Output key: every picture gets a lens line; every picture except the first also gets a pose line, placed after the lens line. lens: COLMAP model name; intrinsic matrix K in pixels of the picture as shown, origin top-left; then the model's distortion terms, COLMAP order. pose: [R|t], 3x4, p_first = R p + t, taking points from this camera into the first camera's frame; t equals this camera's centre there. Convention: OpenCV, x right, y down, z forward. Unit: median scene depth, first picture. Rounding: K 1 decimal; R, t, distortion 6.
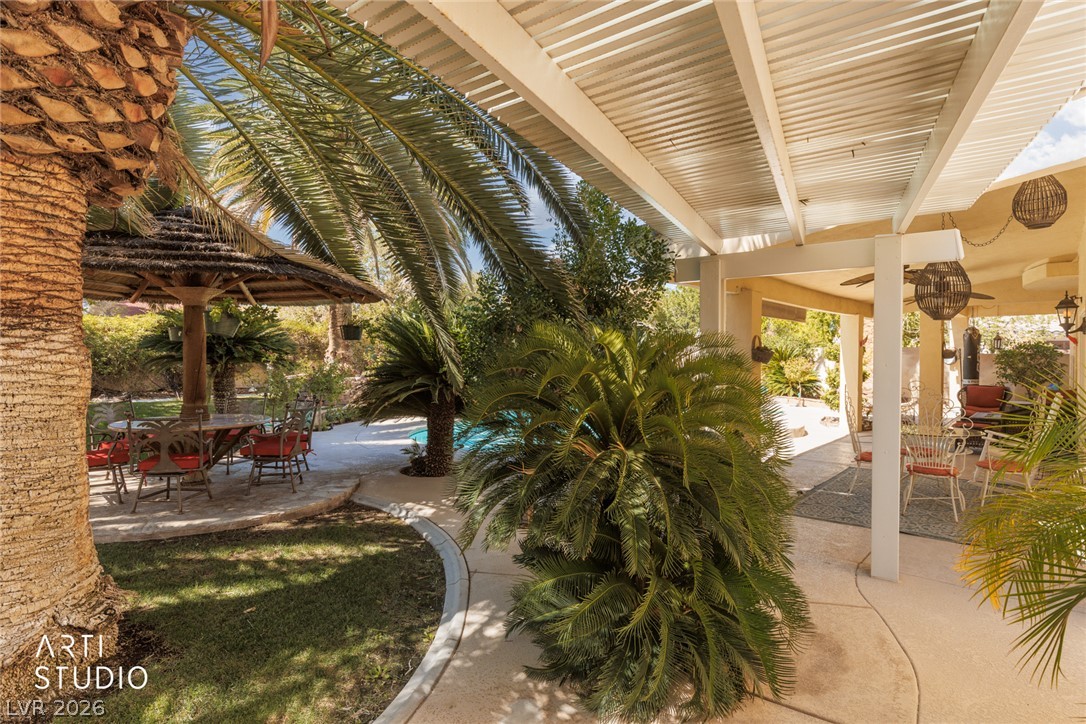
lens RADIAL K [[551.5, 0, 546.8], [0, 551.5, 360.5], [0, 0, 1]] dist [0.000329, 0.000584]
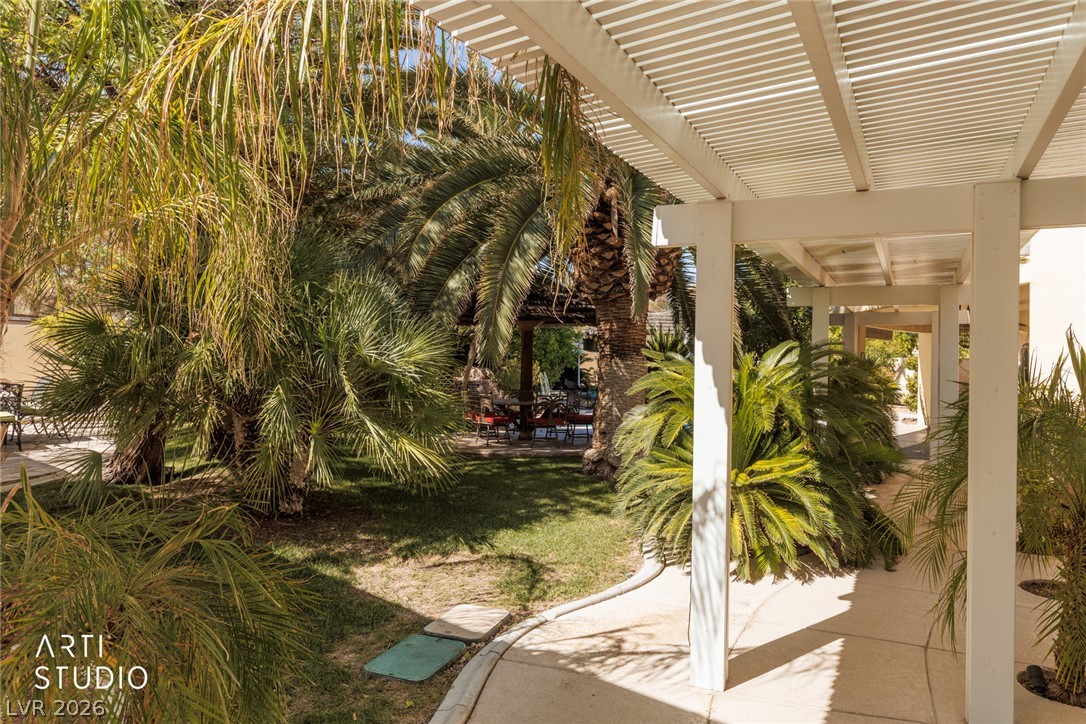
lens RADIAL K [[730.3, 0, 541.6], [0, 730.3, 357.1], [0, 0, 1]] dist [0.001213, 0.000032]
pose [[0.999852, 0.014953, 0.008467, -0.242669], [-0.014833, 0.999791, -0.014088, 0.005471], [-0.008676, 0.013960, 0.999865, -0.468702]]
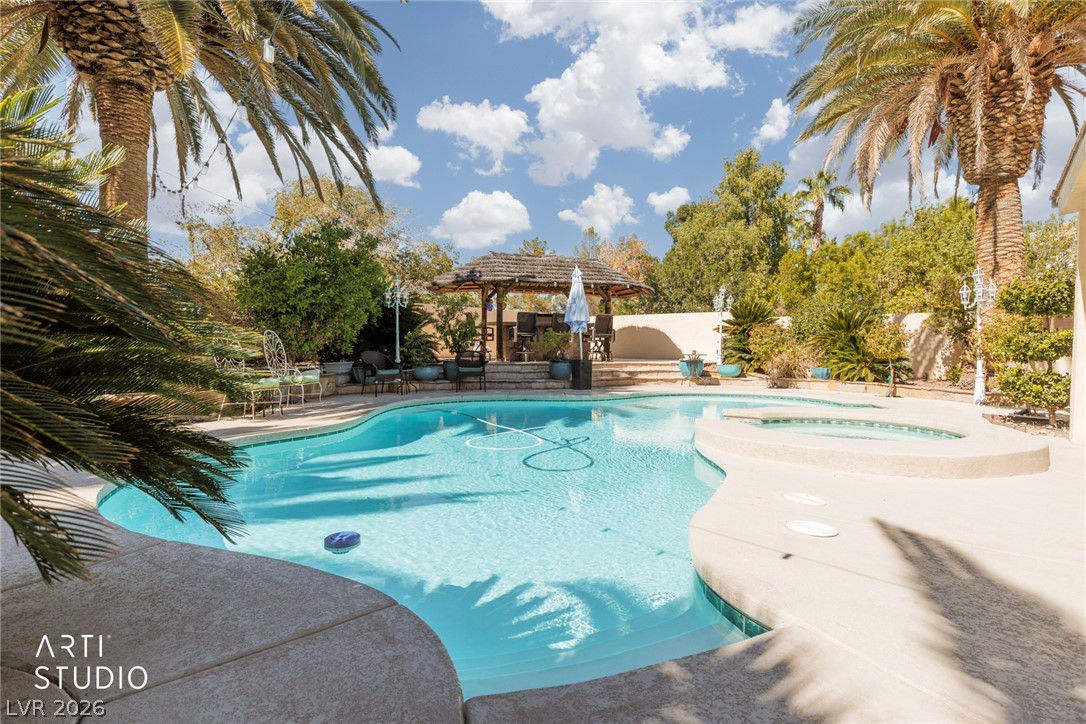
lens RADIAL K [[551.5, 0, 546.5], [0, 551.5, 357.9], [0, 0, 1]] dist [0.000329, 0.000584]
pose [[0.998739, 0.000523, 0.050211, 0.050095], [-0.001031, 0.999949, 0.010091, 0.038129], [-0.050203, -0.010130, 0.998688, 0.475994]]
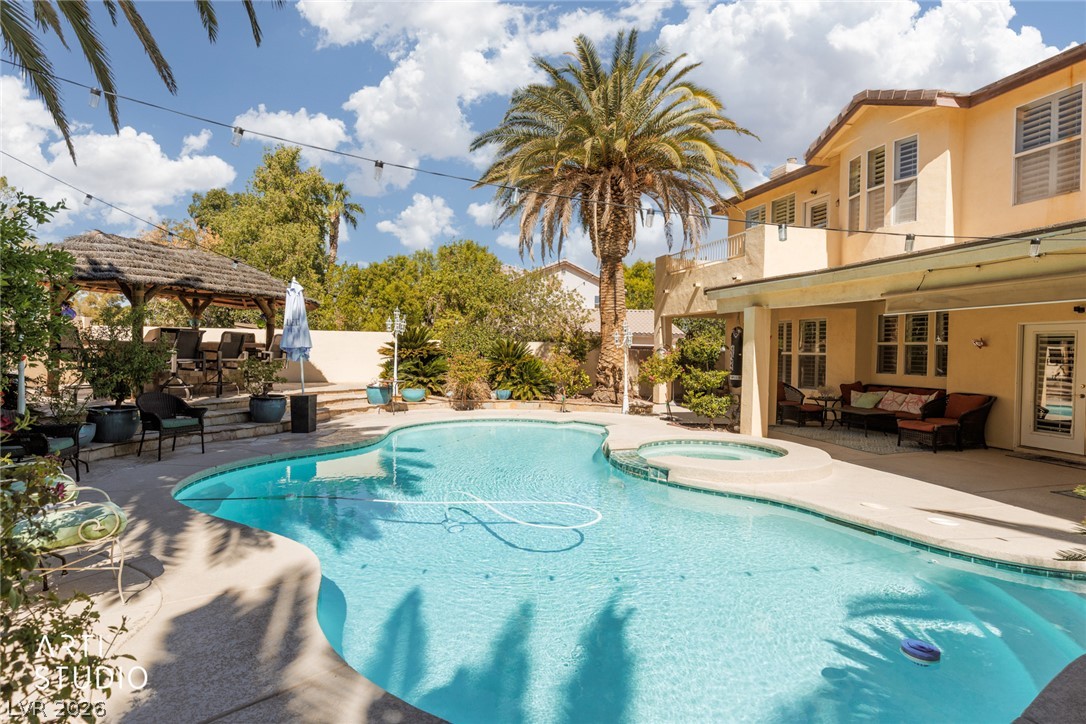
lens RADIAL K [[551.5, 0, 546.8], [0, 551.5, 360.4], [0, 0, 1]] dist [0.000329, 0.000584]
pose [[0.529540, -0.009935, 0.848227, -0.292869], [-0.004058, 0.999890, 0.014245, -0.007022], [-0.848275, -0.010985, 0.529442, 0.719542]]
